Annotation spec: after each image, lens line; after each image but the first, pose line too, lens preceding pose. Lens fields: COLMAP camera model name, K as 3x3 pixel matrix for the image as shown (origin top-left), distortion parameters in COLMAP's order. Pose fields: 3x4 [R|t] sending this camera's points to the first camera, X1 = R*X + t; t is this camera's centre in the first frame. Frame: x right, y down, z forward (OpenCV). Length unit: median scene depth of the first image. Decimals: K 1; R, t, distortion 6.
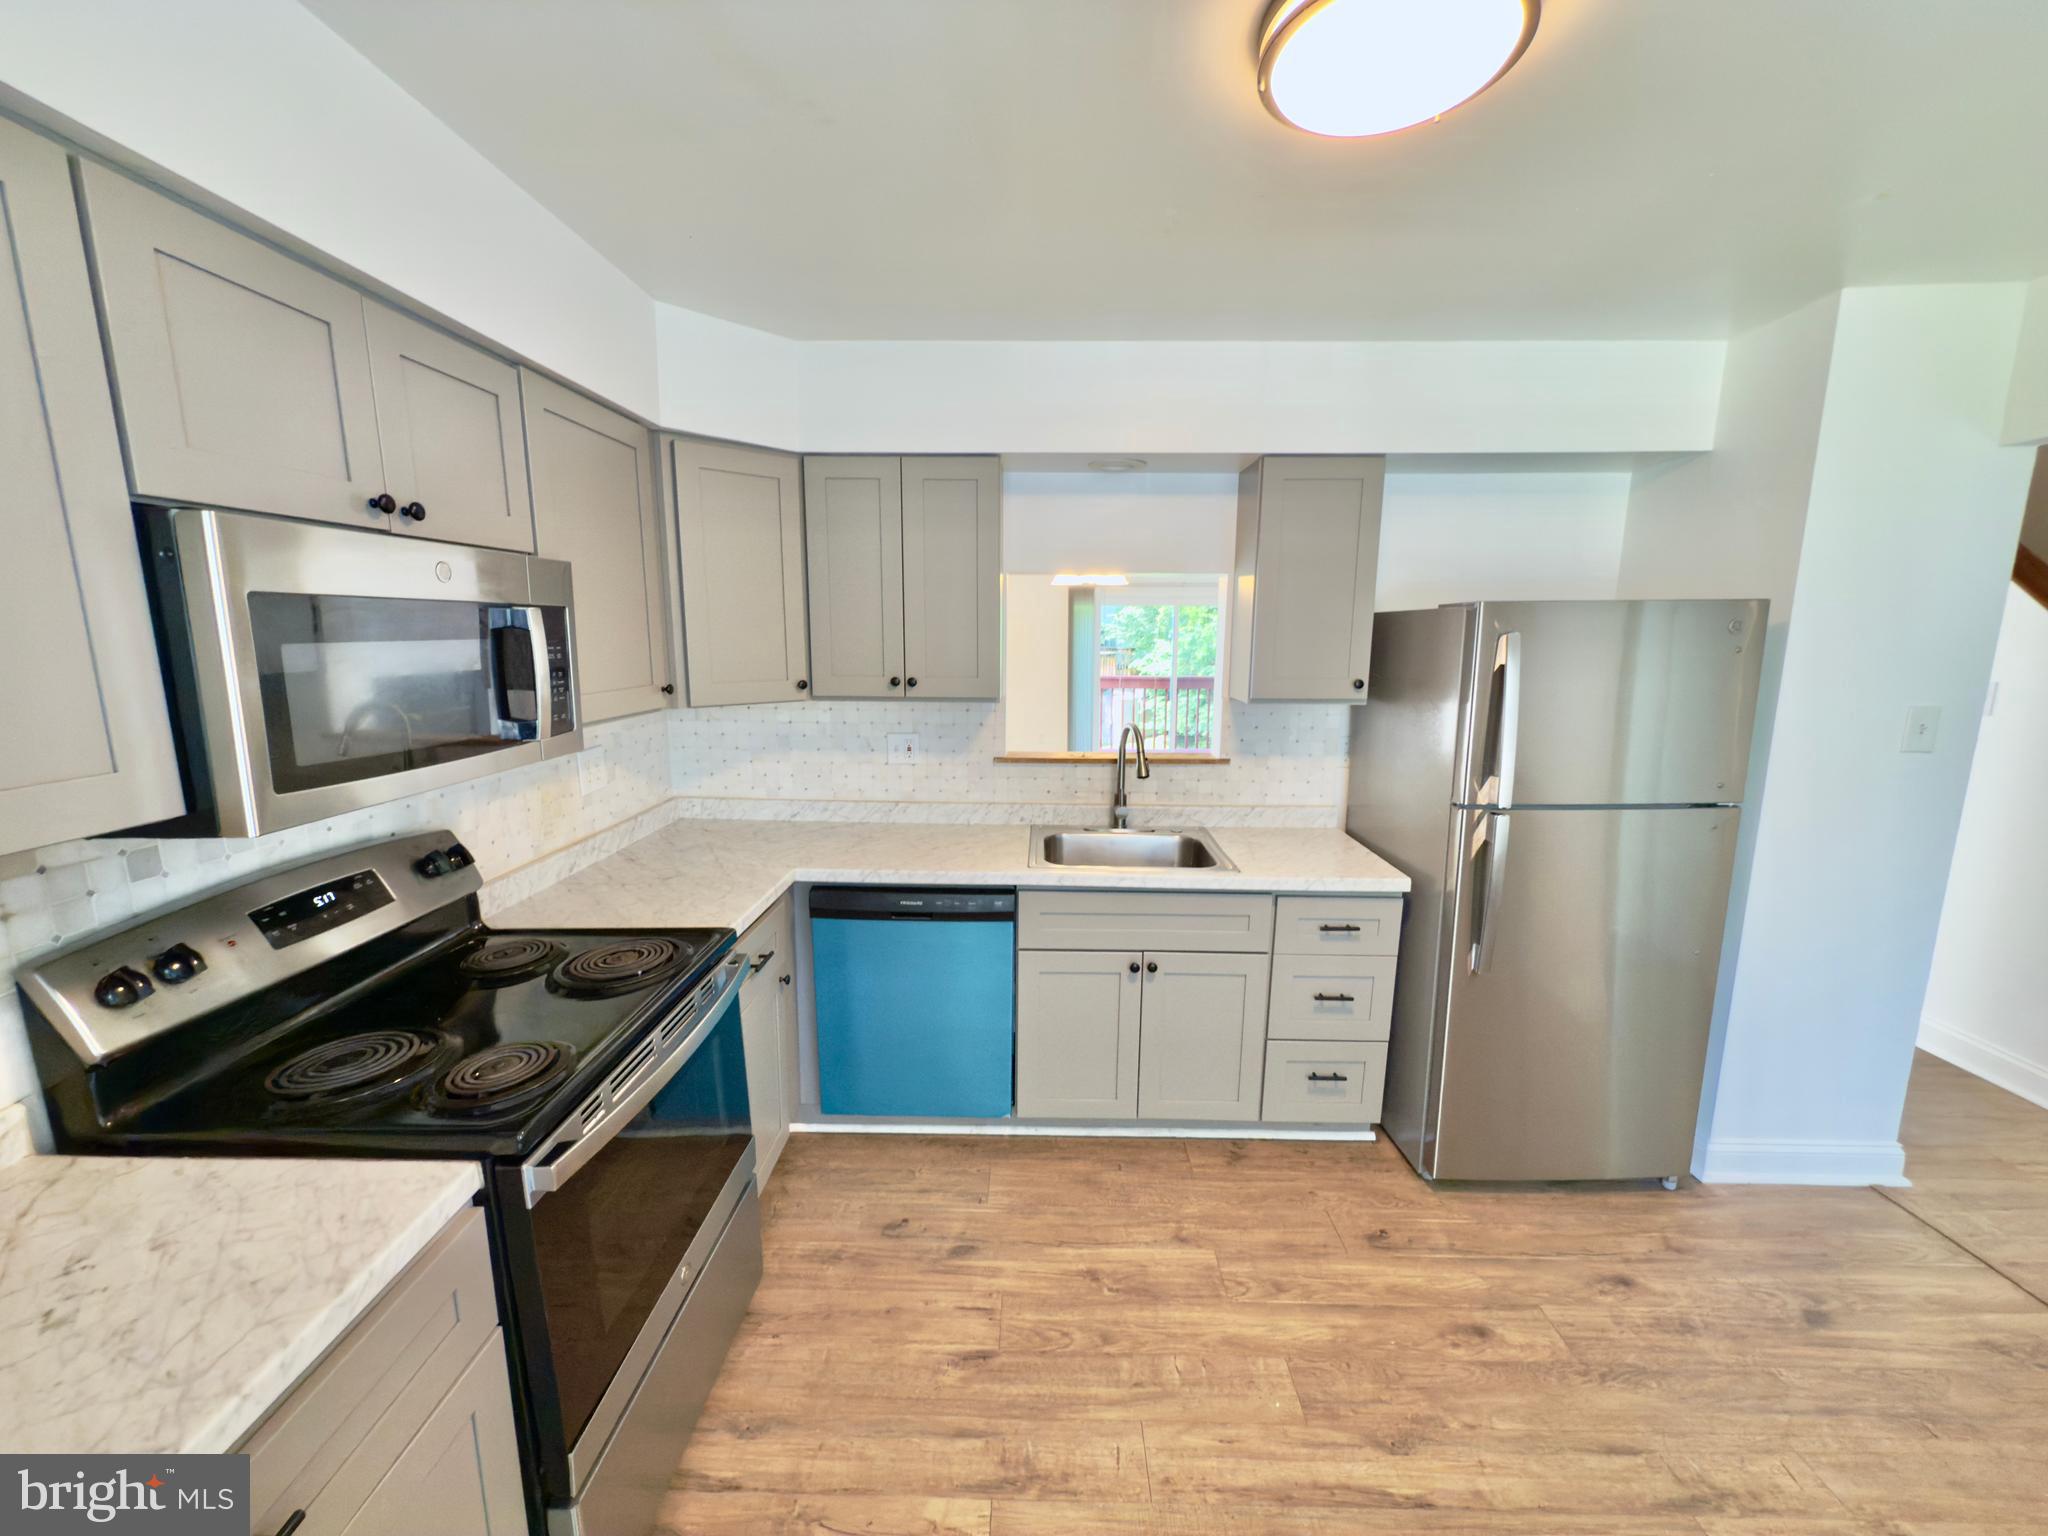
lens RADIAL K [[806.2, 0, 1028.2], [0, 806.2, 769.7], [0, 0, 1]] dist [-0.000173, -0.000459]
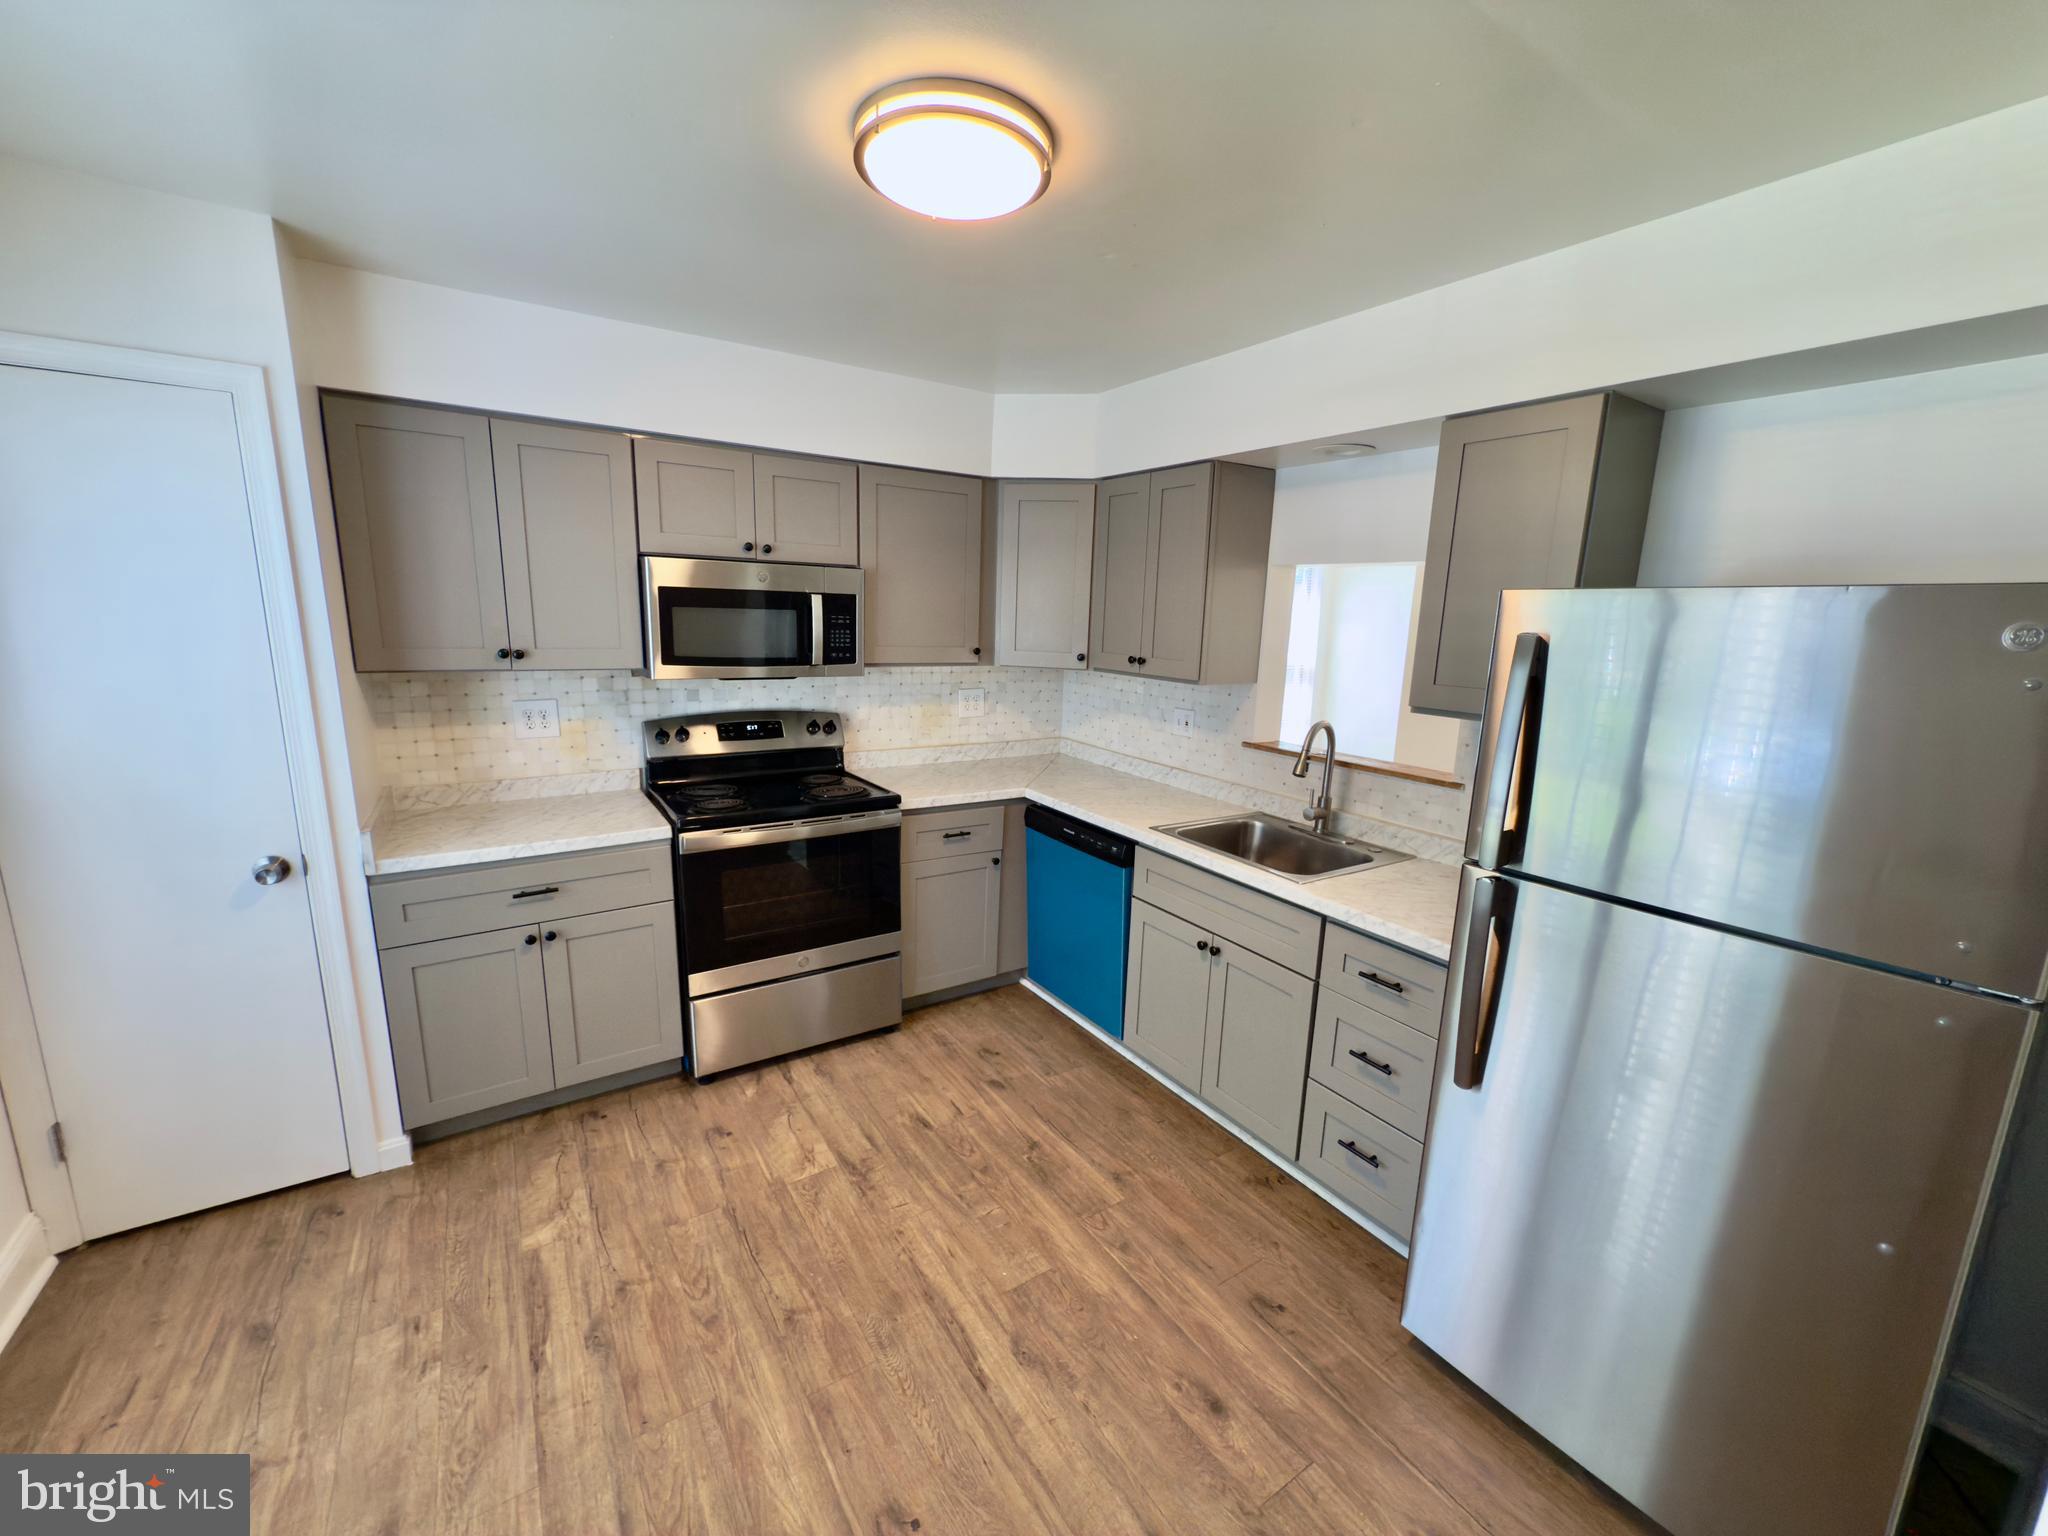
lens RADIAL K [[806.2, 0, 1028.2], [0, 806.2, 769.7], [0, 0, 1]] dist [-0.000173, -0.000459]
pose [[0.572828, 0.171630, -0.801506, 0.925116], [-0.171313, 0.981306, 0.087695, -0.033115], [0.801573, 0.087074, 0.591522, 0.218275]]
